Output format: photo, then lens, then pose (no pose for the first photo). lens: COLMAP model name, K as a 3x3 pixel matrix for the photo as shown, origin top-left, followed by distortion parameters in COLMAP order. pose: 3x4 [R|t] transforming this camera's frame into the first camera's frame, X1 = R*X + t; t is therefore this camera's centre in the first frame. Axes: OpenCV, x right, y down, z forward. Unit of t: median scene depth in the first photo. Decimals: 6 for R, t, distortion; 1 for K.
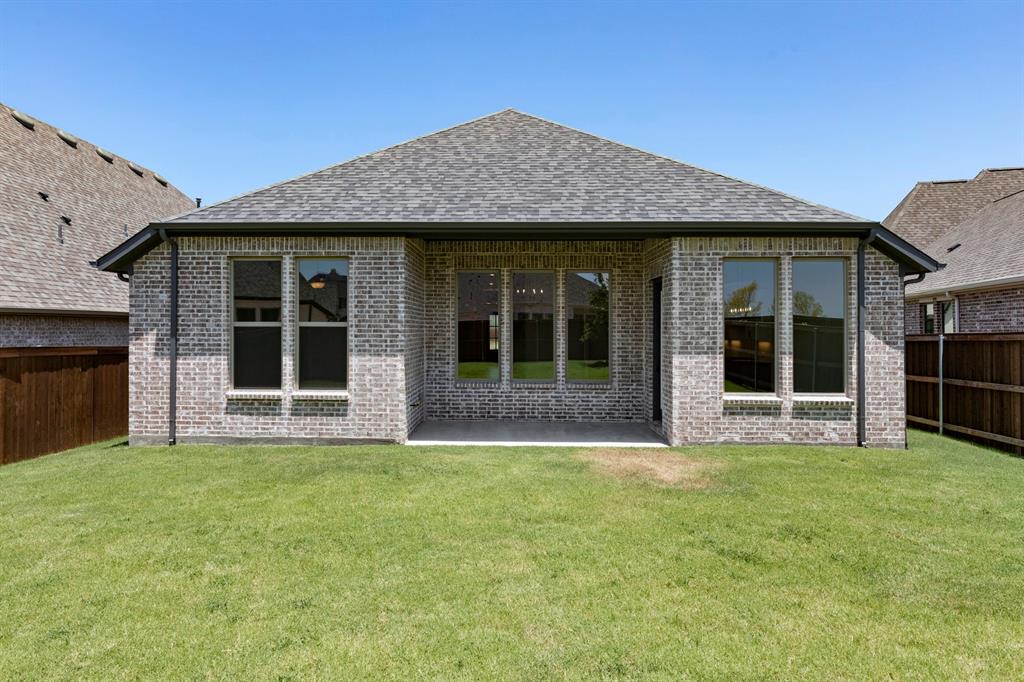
lens RADIAL K [[618.5, 0, 510.8], [0, 618.5, 322.0], [0, 0, 1]] dist [0.001692, 0.000097]
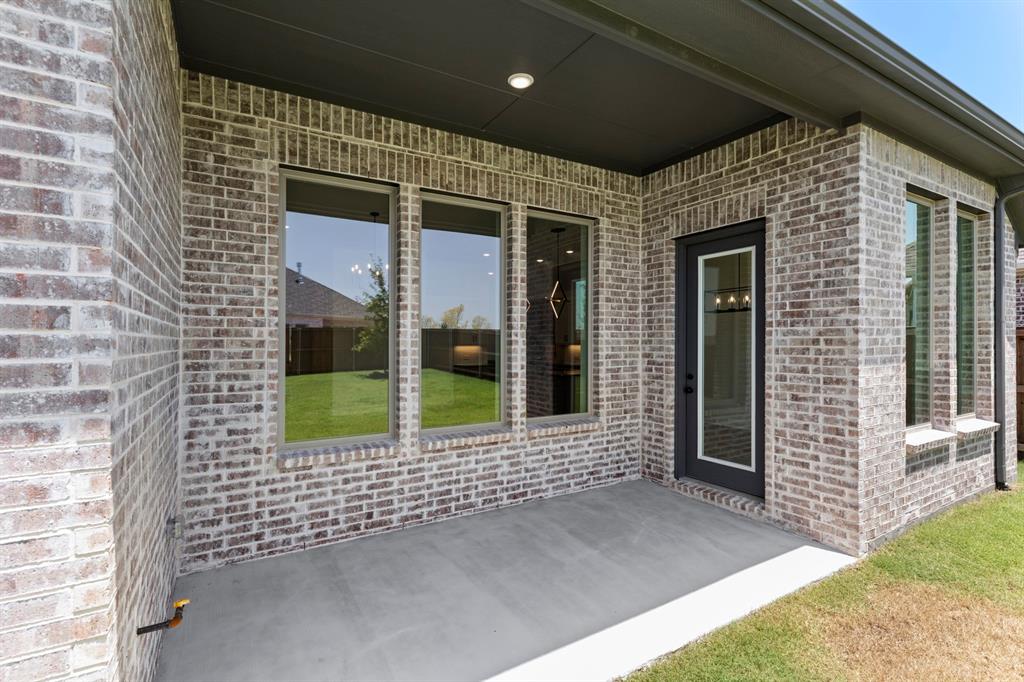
lens RADIAL K [[426.1, 0, 502.5], [0, 426.1, 334.1], [0, 0, 1]] dist [-0.000167, 0.000143]
pose [[0.828063, 0.003657, 0.560623, -0.144600], [0.002971, 0.999936, -0.010911, 0.028717], [-0.560627, 0.010700, 0.827999, 0.816749]]
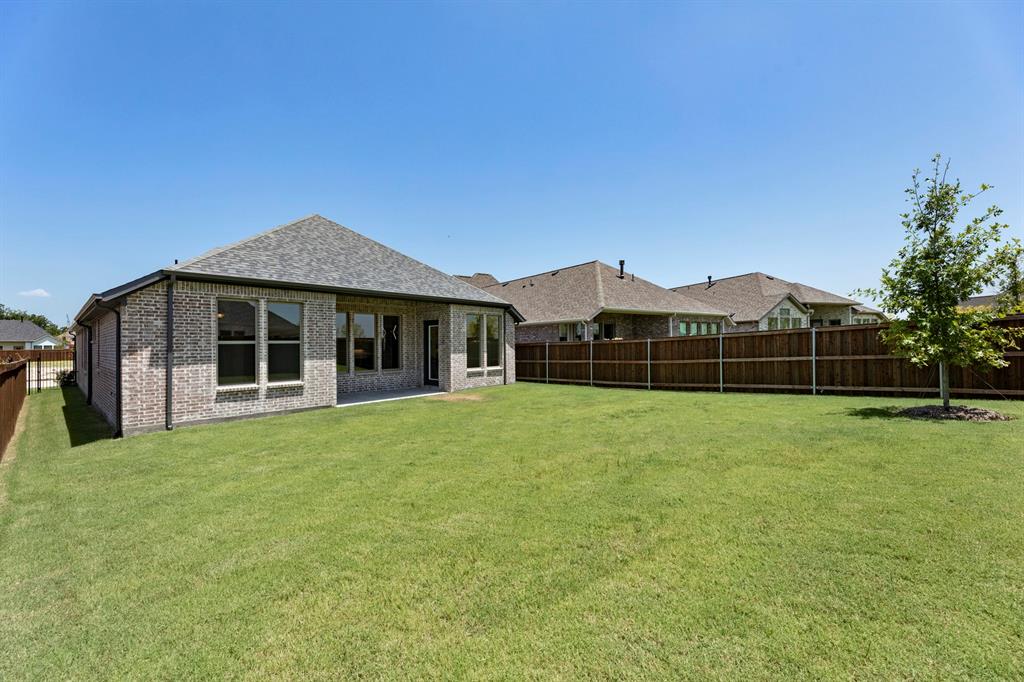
lens RADIAL K [[426.1, 0, 502.5], [0, 426.1, 334.1], [0, 0, 1]] dist [-0.000167, 0.000143]
pose [[0.642569, 0.006300, 0.766202, -0.797966], [0.003128, 0.999936, -0.010846, -0.003343], [-0.766222, 0.009366, 0.642508, -0.187389]]
